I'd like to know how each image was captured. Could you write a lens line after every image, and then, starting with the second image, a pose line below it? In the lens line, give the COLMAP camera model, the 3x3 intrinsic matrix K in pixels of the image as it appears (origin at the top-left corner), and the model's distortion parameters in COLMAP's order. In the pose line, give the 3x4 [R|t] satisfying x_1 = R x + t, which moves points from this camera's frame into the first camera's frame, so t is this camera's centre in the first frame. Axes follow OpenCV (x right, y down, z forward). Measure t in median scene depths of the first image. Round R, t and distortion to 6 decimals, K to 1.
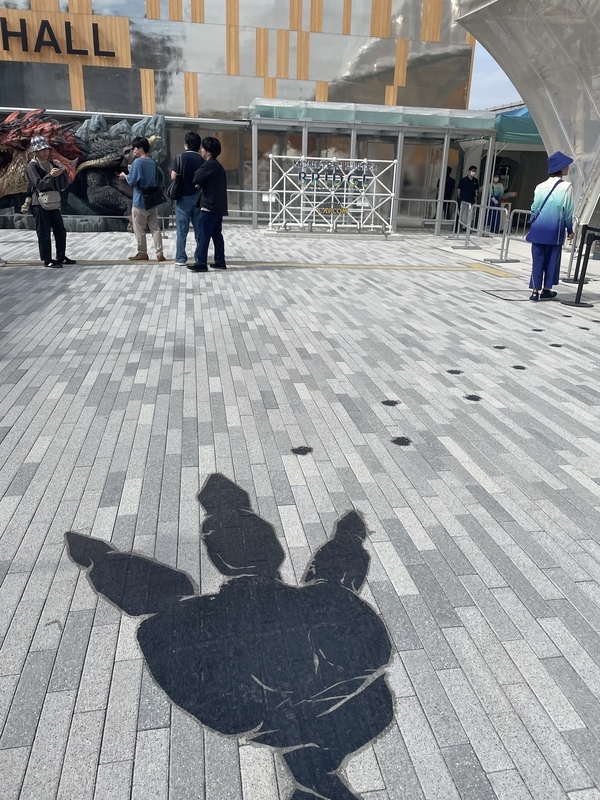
lens RADIAL K [[611.8, 0, 302.2], [0, 611.8, 399.1], [0, 0, 1]] dist [0.043669, -0.030052]
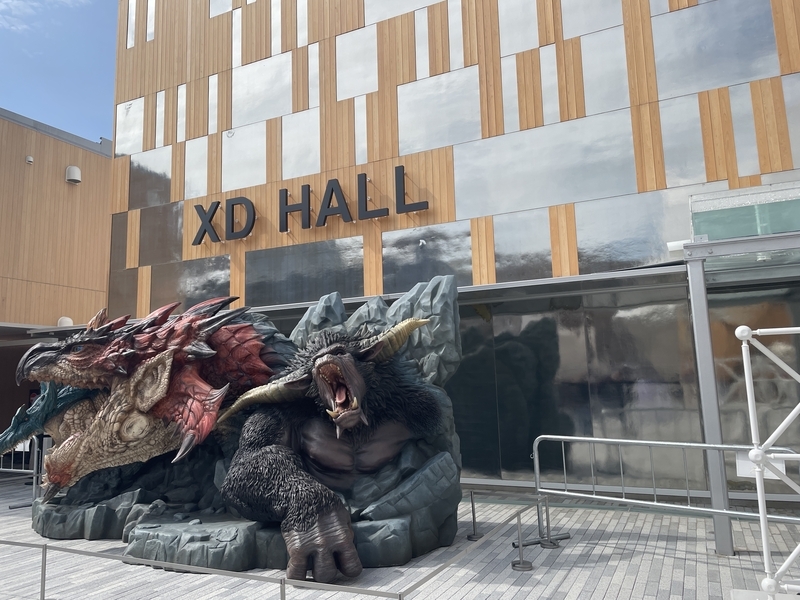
lens RADIAL K [[611.8, 0, 401.5], [0, 611.8, 299.1], [0, 0, 1]] dist [0.043669, -0.030052]
pose [[0.816335, -0.129822, -0.562800, -0.015075], [-0.146073, 0.896330, -0.418635, -0.242483], [0.558803, 0.423956, 0.712742, 0.635101]]
